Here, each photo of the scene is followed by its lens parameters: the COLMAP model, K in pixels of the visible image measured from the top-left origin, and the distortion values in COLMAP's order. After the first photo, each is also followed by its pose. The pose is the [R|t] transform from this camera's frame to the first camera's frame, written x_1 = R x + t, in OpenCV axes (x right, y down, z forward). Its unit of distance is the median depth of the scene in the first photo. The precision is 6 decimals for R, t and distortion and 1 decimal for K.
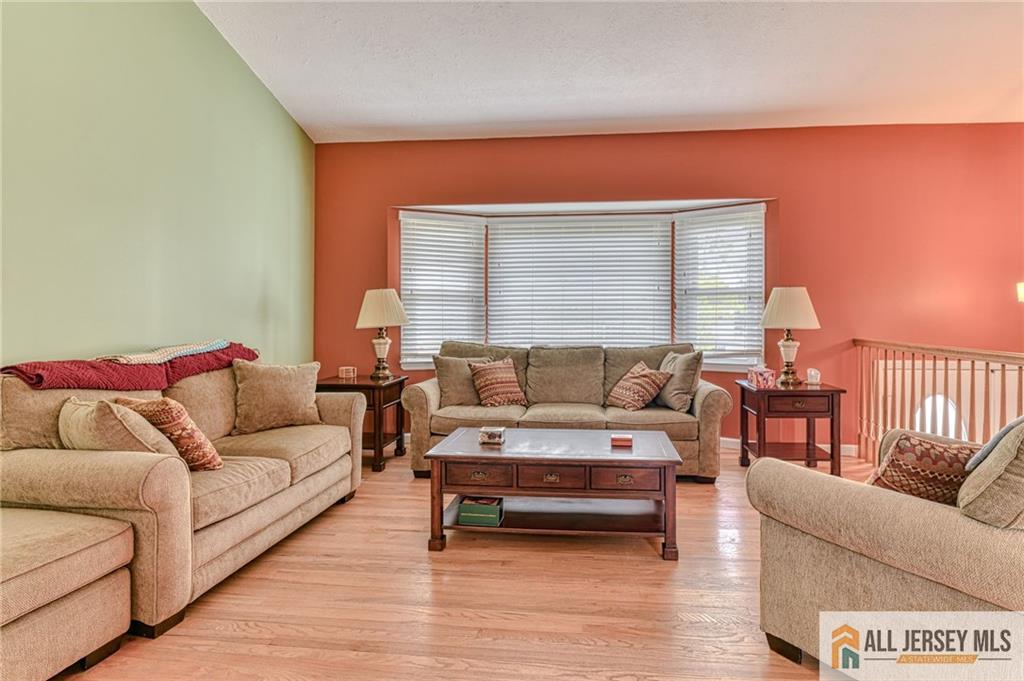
lens RADIAL K [[485.9, 0, 512.0], [0, 485.9, 340.5], [0, 0, 1]] dist [-0.002637, -0.000137]
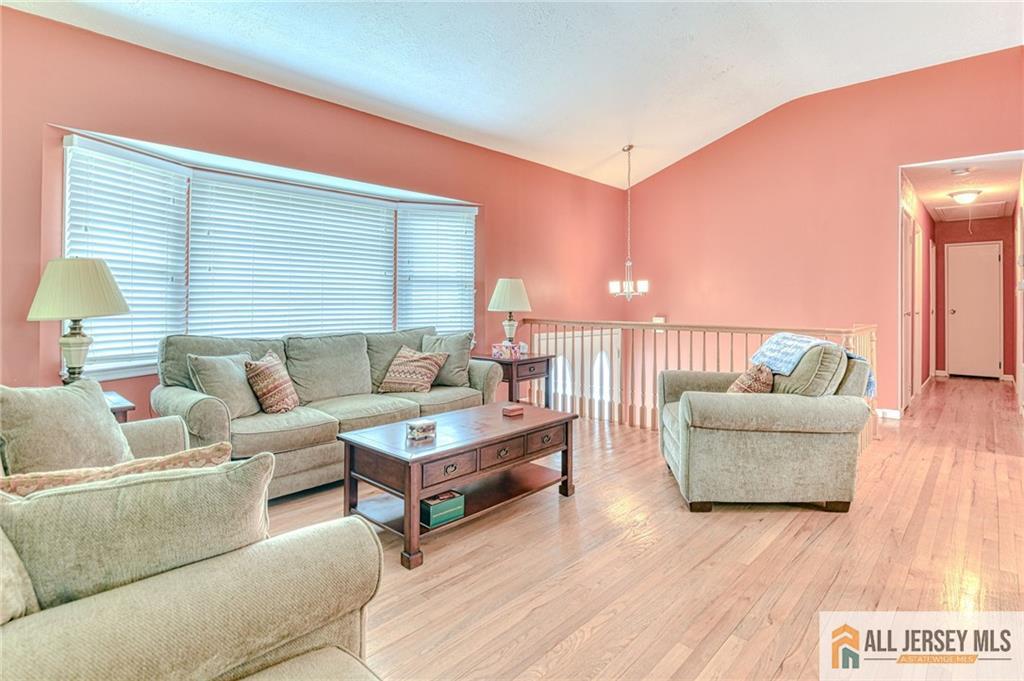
lens RADIAL K [[509.7, 0, 508.9], [0, 509.7, 319.8], [0, 0, 1]] dist [-0.004387, -0.000319]
pose [[0.624292, -0.024866, 0.780795, -0.427835], [0.035887, 0.999351, 0.003133, -0.006384], [-0.780366, 0.026065, 0.624779, 0.157918]]
